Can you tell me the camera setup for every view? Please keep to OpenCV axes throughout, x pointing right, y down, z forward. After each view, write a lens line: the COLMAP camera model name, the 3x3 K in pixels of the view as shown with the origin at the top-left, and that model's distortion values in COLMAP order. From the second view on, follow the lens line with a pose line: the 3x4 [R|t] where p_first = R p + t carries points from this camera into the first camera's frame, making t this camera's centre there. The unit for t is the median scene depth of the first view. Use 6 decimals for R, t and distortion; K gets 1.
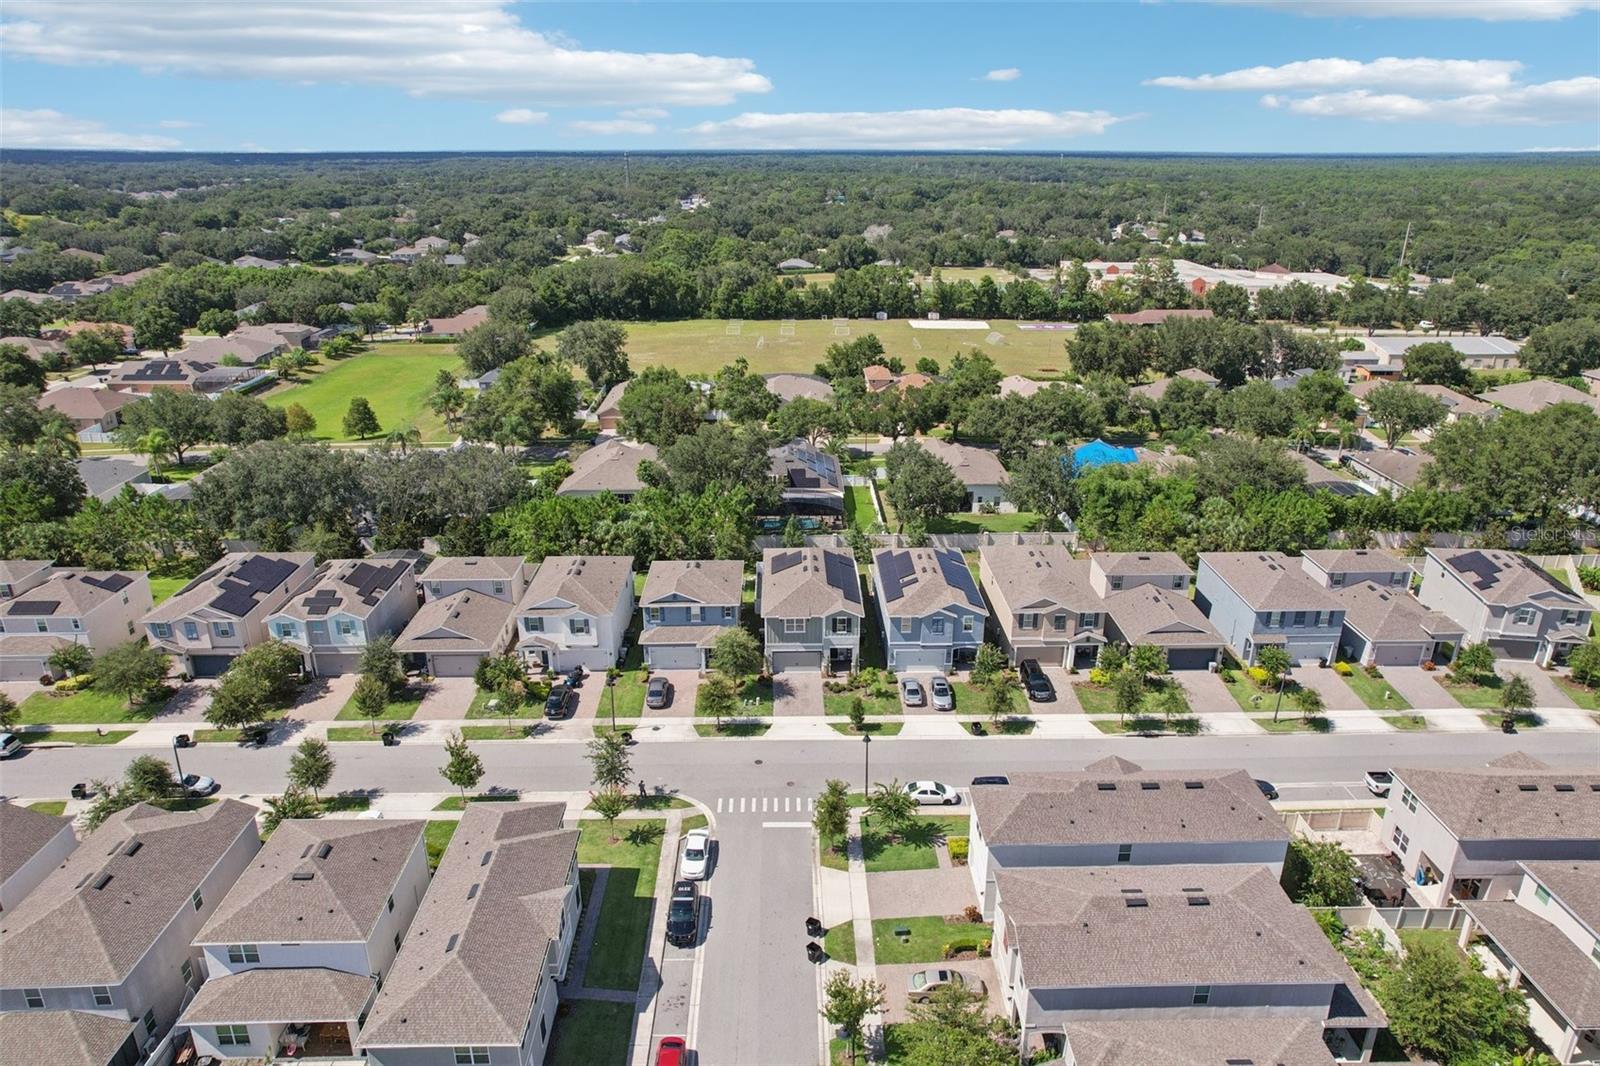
lens RADIAL K [[1023.6, 0, 800.0], [0, 1023.6, 533.0], [0, 0, 1]] dist [-0.067058, 0.066798]
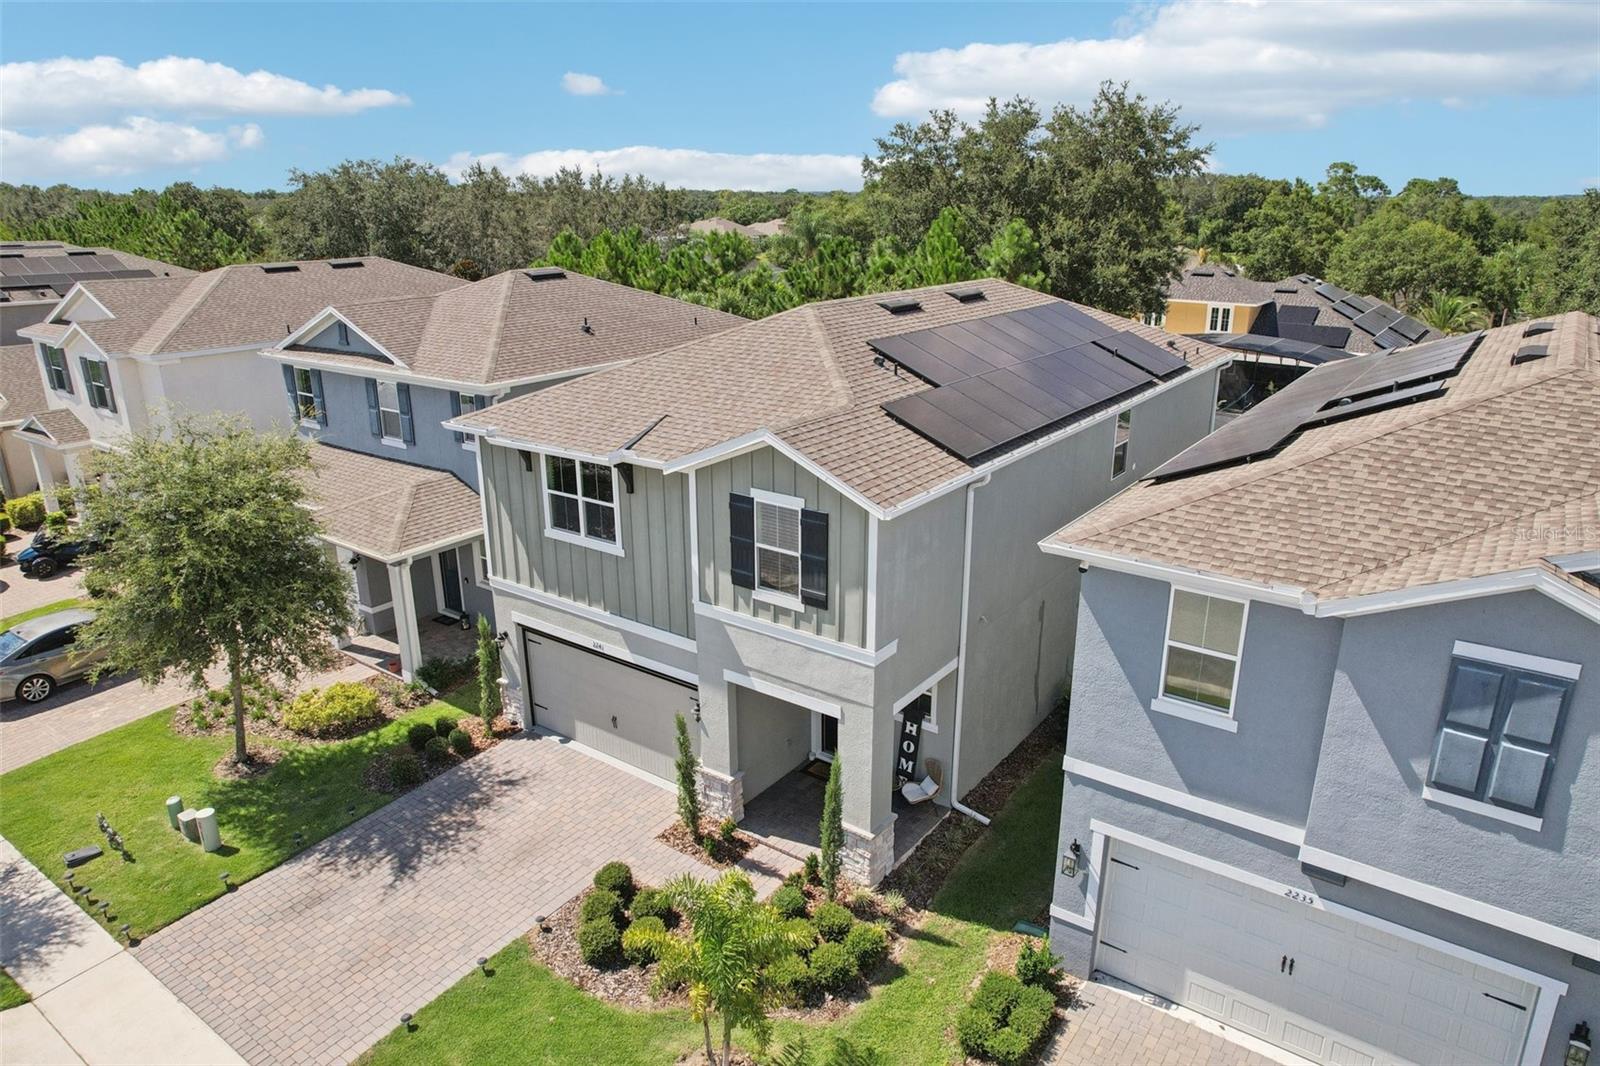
lens RADIAL K [[1043.9, 0, 798.4], [0, 1043.9, 541.0], [0, 0, 1]] dist [-0.069177, 0.052853]
pose [[0.795937, 0.190646, -0.574576, 0.132013], [-0.210339, 0.977077, 0.032822, 0.081607], [0.567663, 0.094731, 0.817793, 0.861215]]
